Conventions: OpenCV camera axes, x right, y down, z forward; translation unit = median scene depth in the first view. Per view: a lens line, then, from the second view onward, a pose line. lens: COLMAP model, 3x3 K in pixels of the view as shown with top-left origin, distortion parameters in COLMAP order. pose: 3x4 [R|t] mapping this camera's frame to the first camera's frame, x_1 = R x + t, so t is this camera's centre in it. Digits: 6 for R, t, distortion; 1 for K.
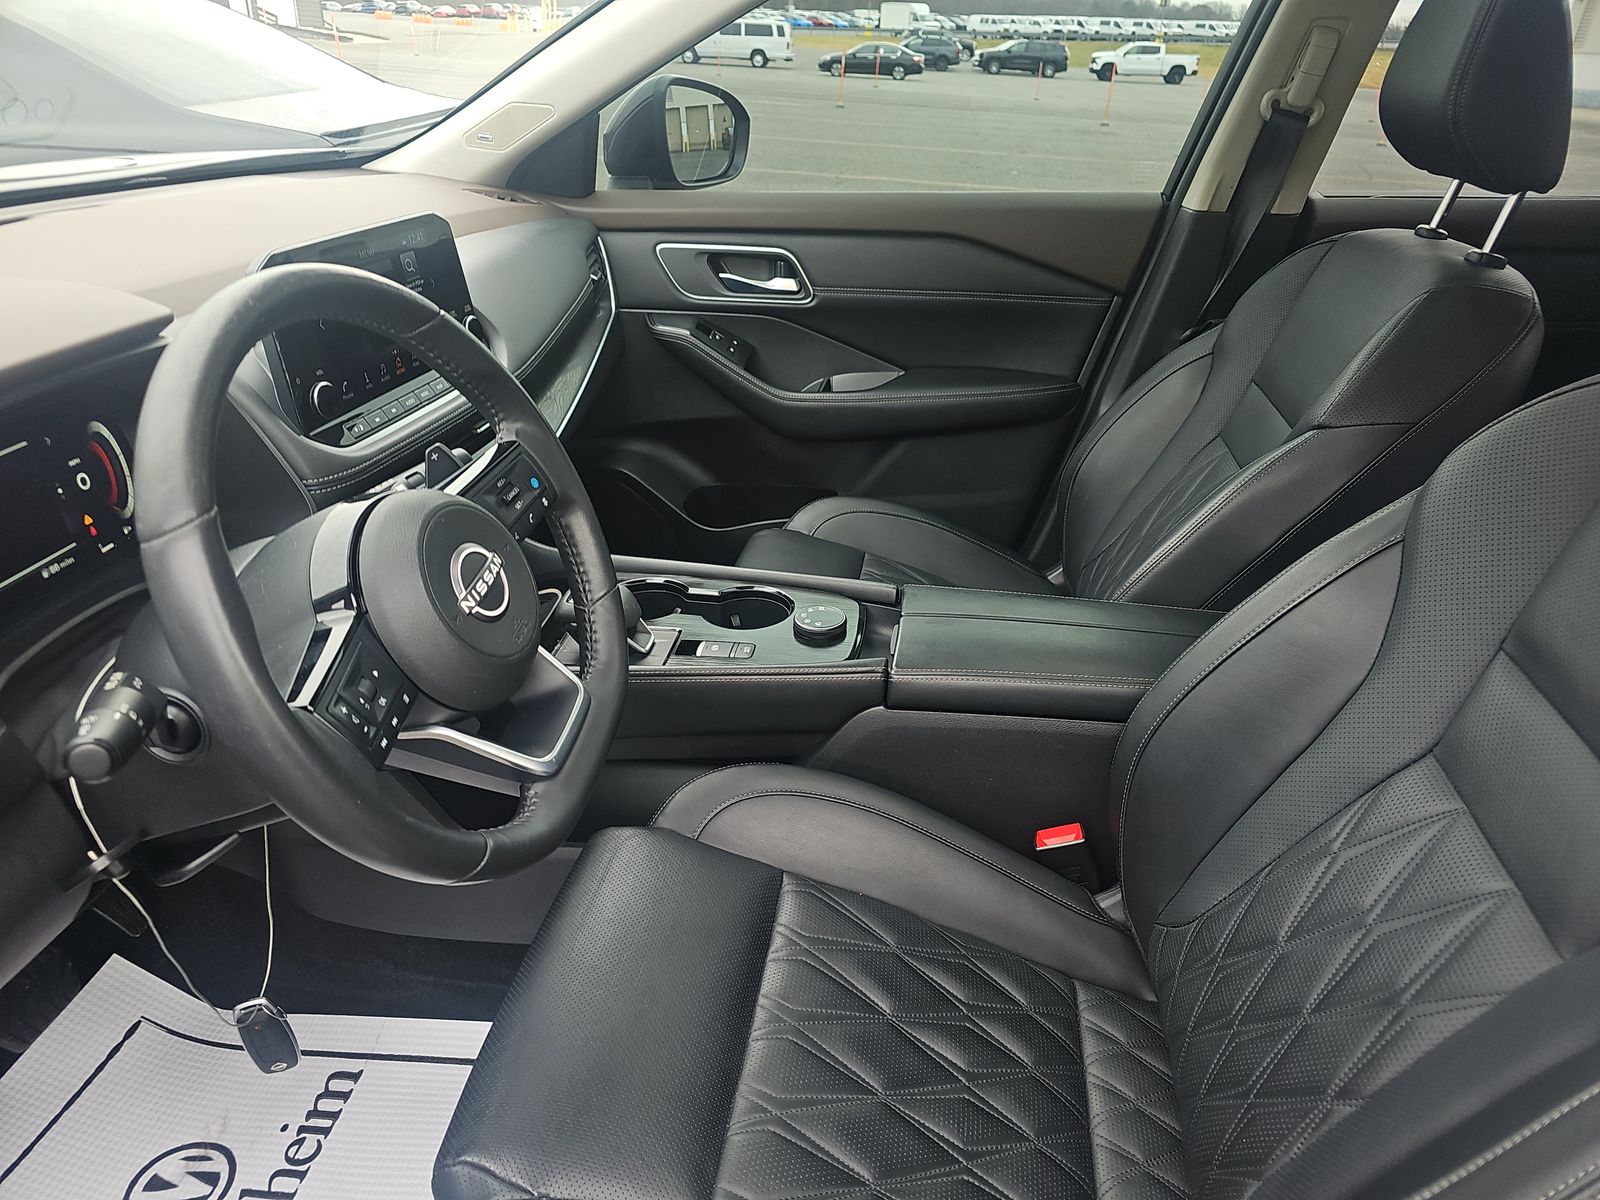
lens RADIAL K [[1093.7, 0, 797.0], [0, 1093.7, 616.0], [0, 0, 1]] dist [0.033166, -0.003428]
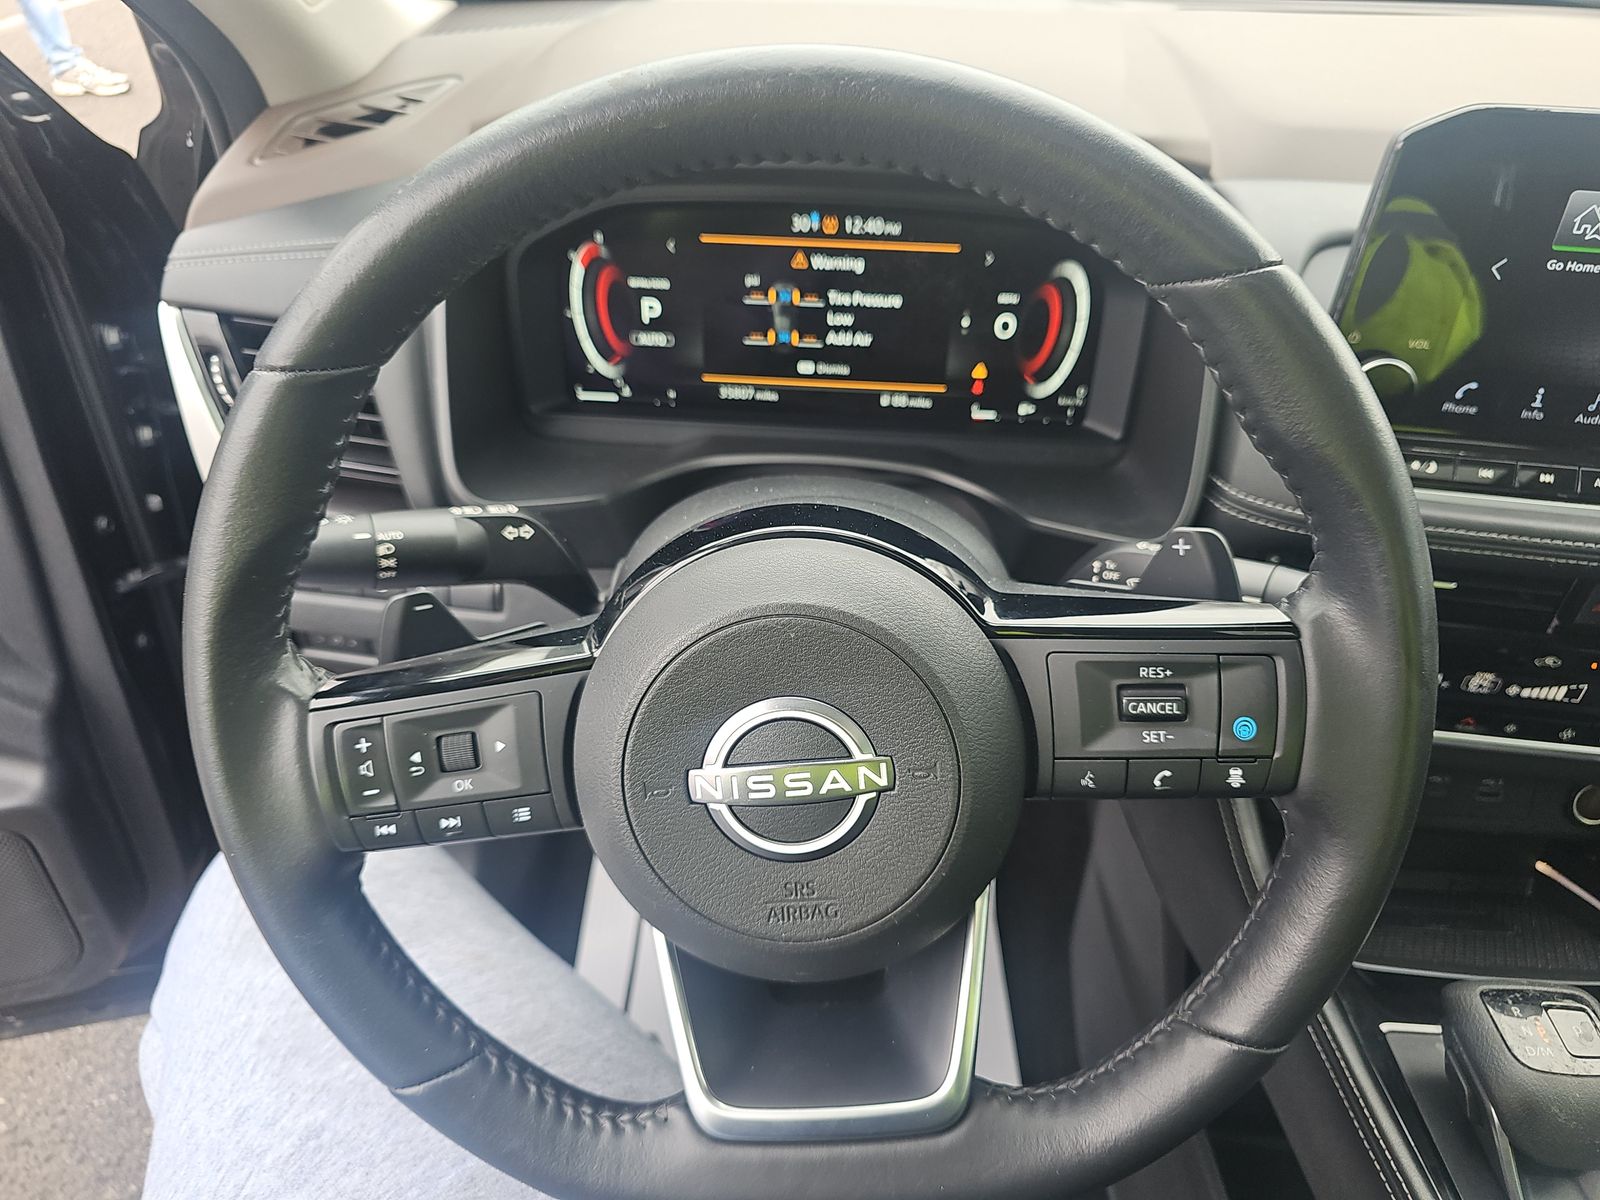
lens RADIAL K [[1093.7, 0, 807.4], [0, 1093.7, 590.1], [0, 0, 1]] dist [0.033166, -0.003428]
pose [[0.144718, 0.574795, -0.805399, 0.017318], [-0.511733, 0.740135, 0.436268, -0.117545], [0.846869, 0.349013, 0.401252, 0.313334]]
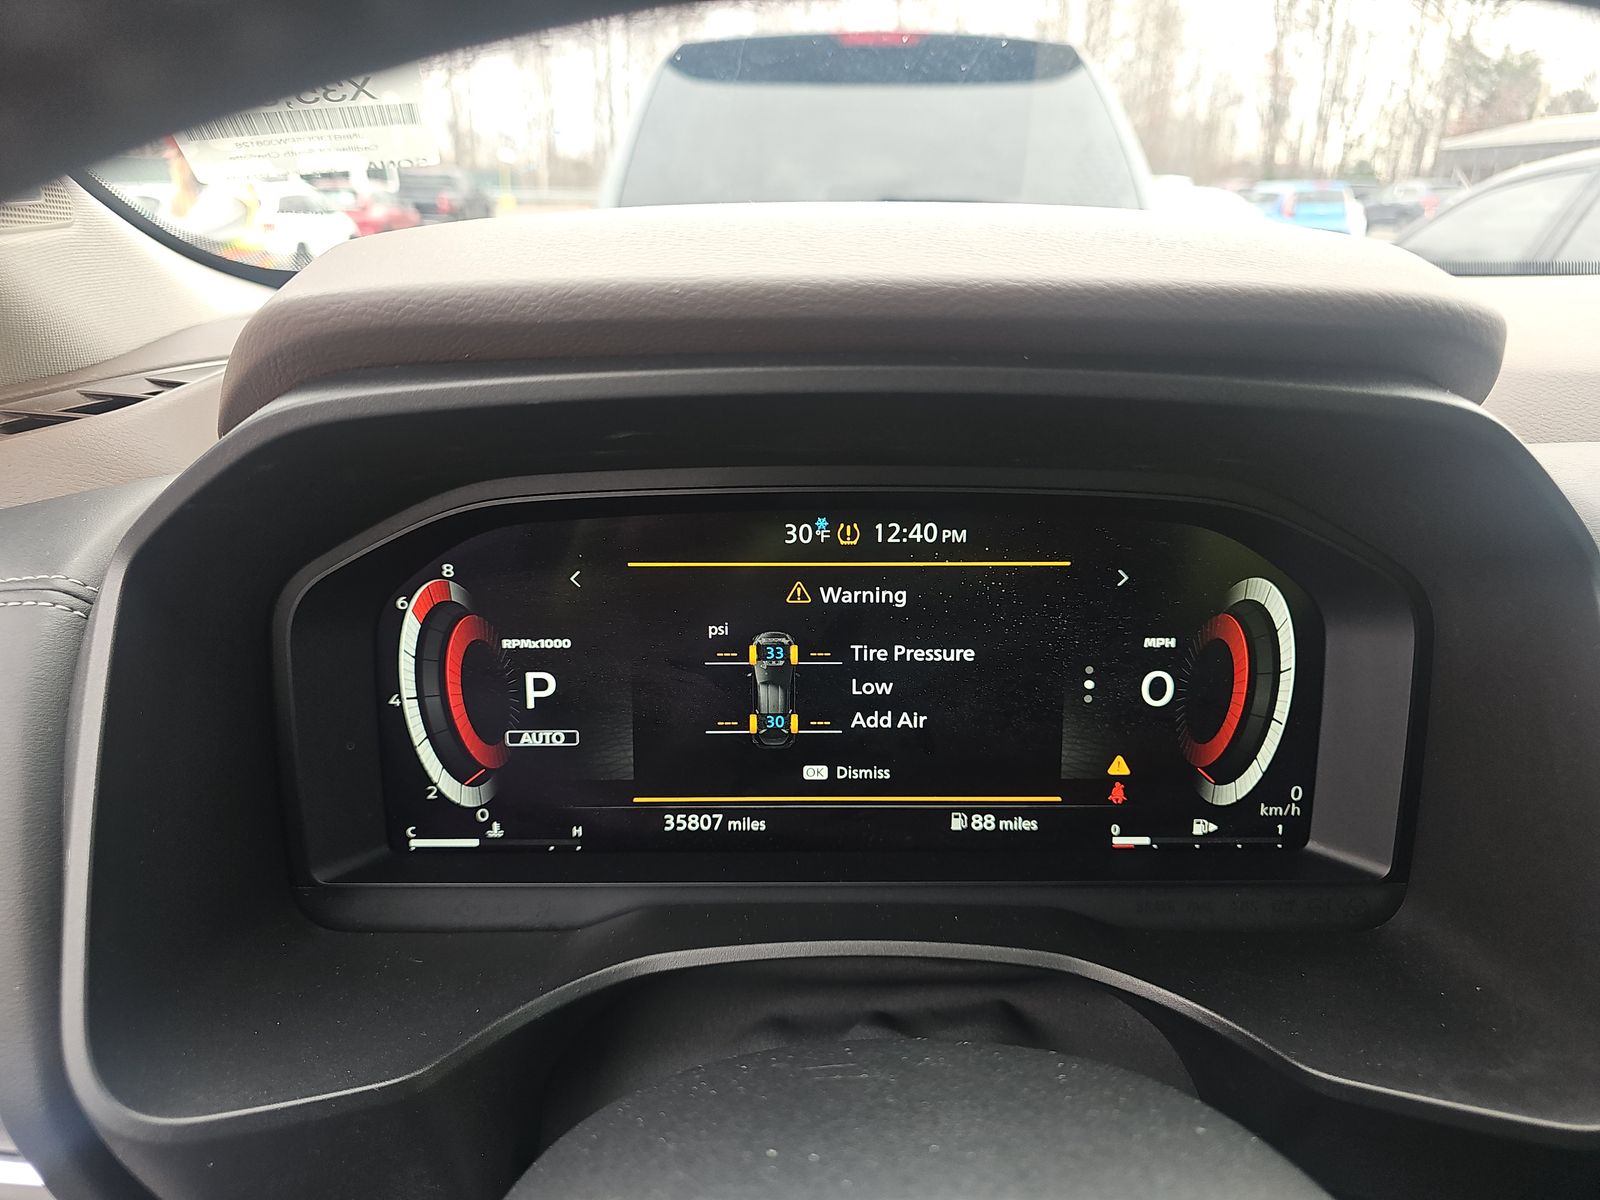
lens RADIAL K [[1093.7, 0, 839.6], [0, 1093.7, 599.6], [0, 0, 1]] dist [0.033166, -0.003428]
pose [[0.201425, 0.287144, -0.936470, -0.133043], [-0.485528, 0.859613, 0.159146, -0.076583], [0.850700, 0.422627, 0.312564, 0.358355]]
